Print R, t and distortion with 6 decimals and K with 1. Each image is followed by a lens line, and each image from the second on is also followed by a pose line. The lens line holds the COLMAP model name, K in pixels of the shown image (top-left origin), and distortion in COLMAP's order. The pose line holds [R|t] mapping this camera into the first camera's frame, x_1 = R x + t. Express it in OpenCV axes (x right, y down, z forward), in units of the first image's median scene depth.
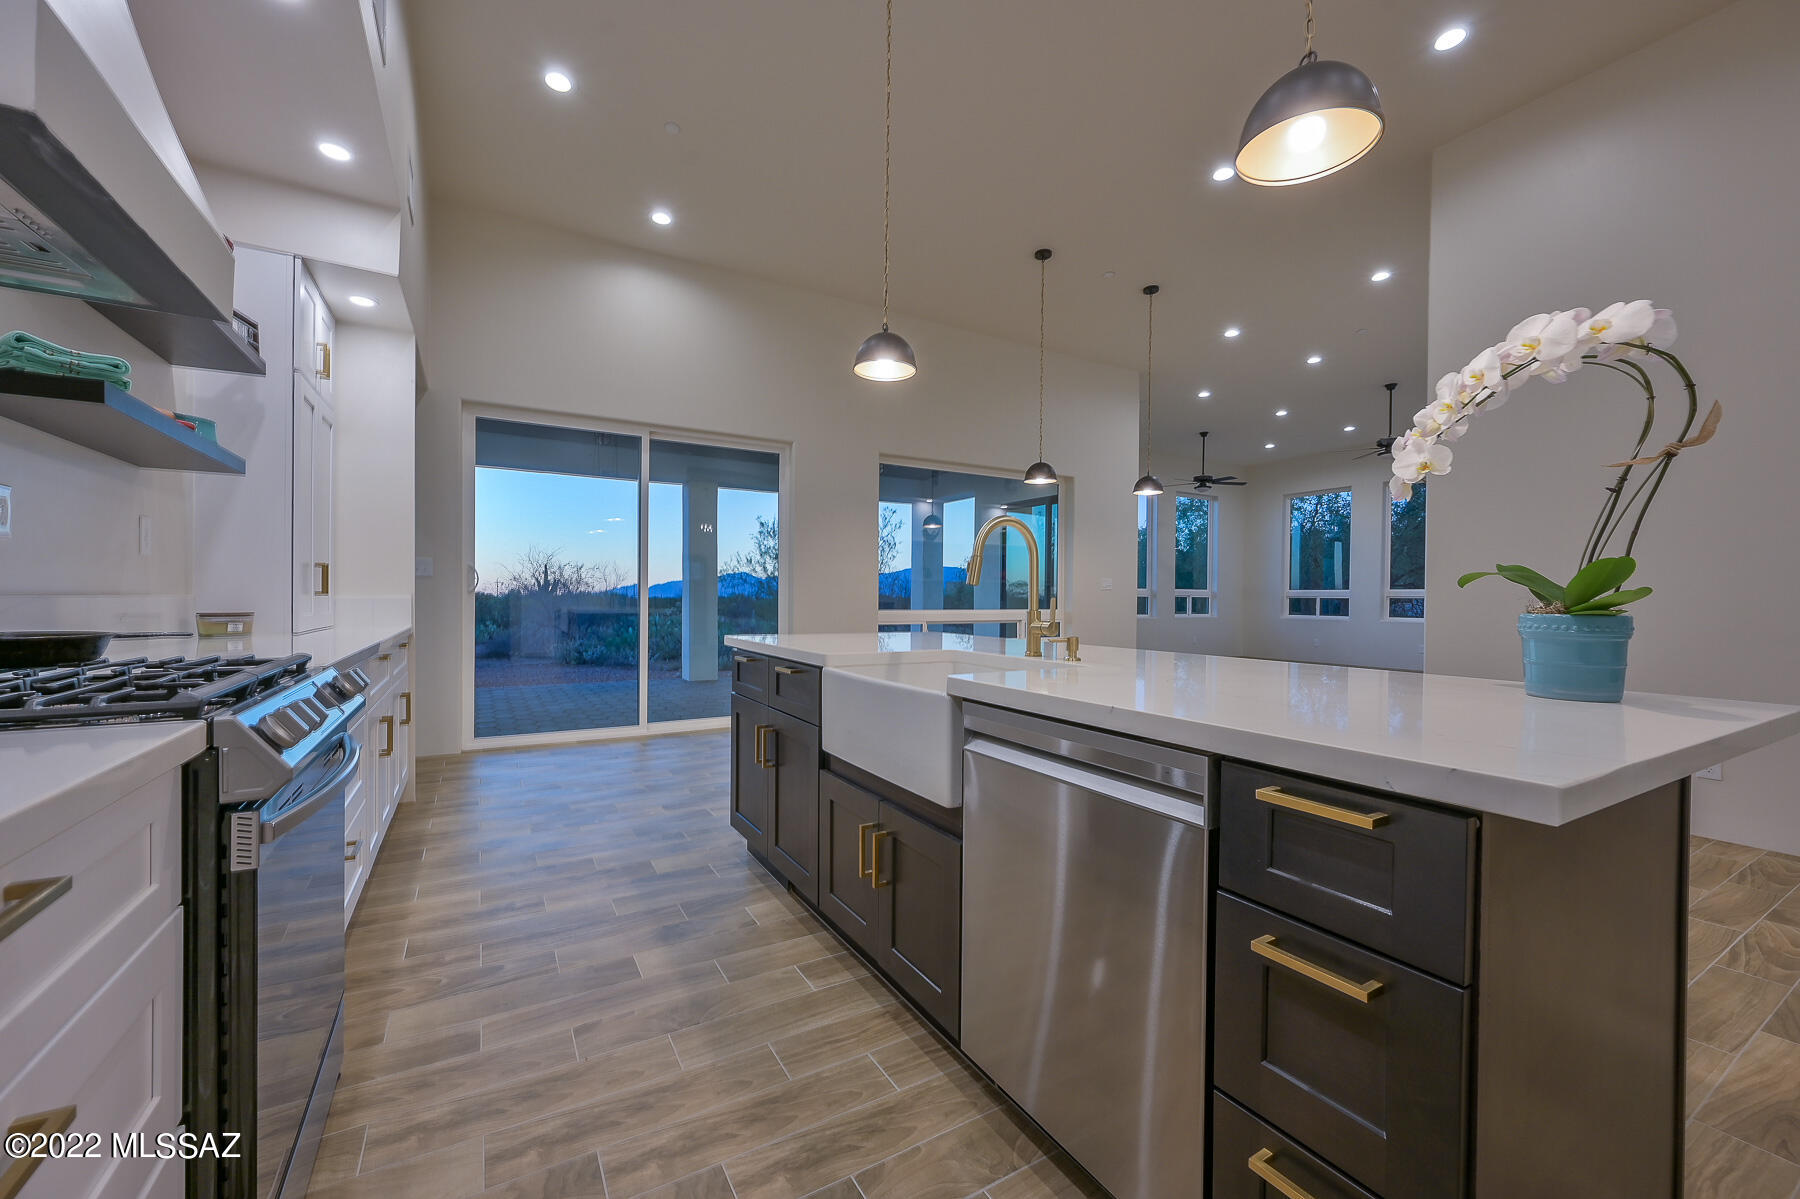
lens RADIAL K [[703.9, 0, 907.0], [0, 703.9, 598.3], [0, 0, 1]] dist [-0.001433, -0.000150]
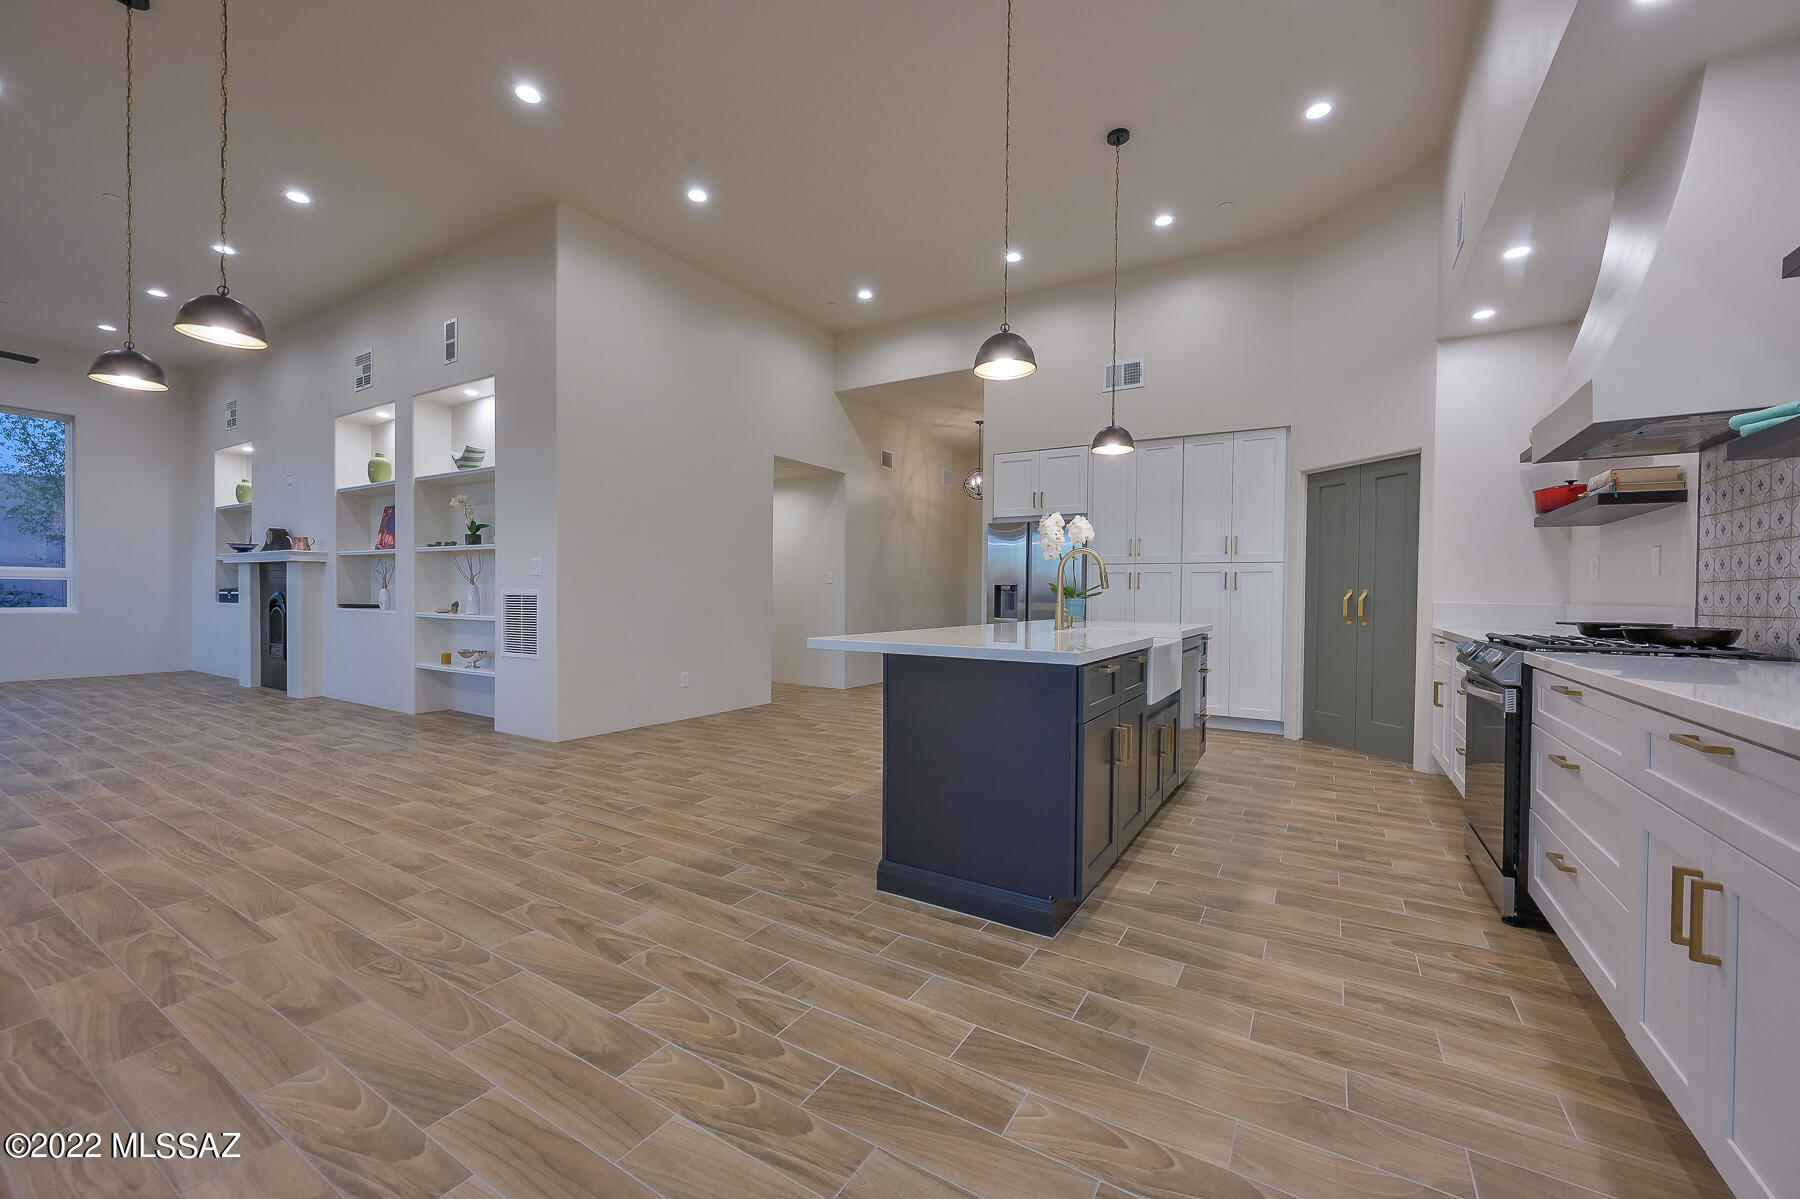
lens RADIAL K [[703.9, 0, 910.4], [0, 703.9, 596.7], [0, 0, 1]] dist [-0.001433, -0.000150]
pose [[-0.471706, -0.016417, 0.881603, -1.059920], [-0.012635, 0.999850, 0.011859, -0.007713], [-0.881665, -0.005545, -0.471843, 1.964211]]
